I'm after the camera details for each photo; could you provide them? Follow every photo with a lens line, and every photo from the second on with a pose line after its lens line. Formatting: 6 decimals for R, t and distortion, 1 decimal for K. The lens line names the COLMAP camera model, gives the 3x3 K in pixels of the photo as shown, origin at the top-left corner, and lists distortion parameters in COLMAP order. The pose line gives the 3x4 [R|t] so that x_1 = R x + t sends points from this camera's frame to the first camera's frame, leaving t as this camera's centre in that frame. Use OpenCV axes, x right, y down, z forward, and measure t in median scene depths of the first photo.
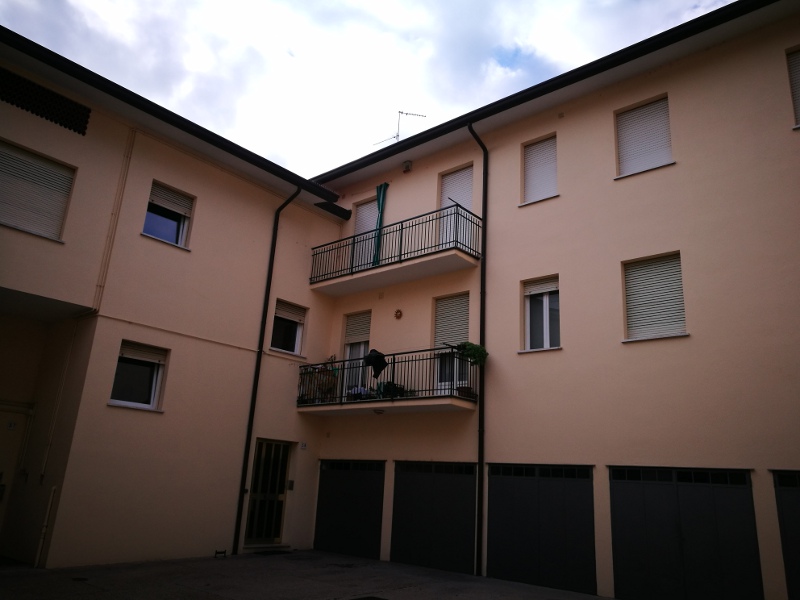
lens RADIAL K [[627.3, 0, 395.2], [0, 627.3, 305.0], [0, 0, 1]] dist [0.007940, 0.028008]
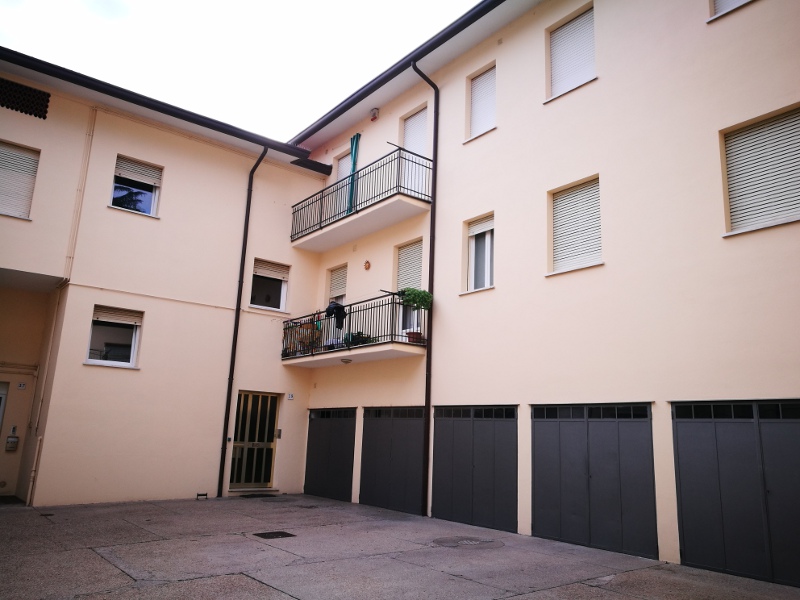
lens RADIAL K [[627.3, 0, 395.4], [0, 627.3, 302.5], [0, 0, 1]] dist [0.007940, 0.028008]
pose [[0.981041, -0.058793, -0.184667, 0.264009], [0.070346, 0.995913, 0.056642, 0.024468], [0.180582, -0.068559, 0.981168, 0.019363]]
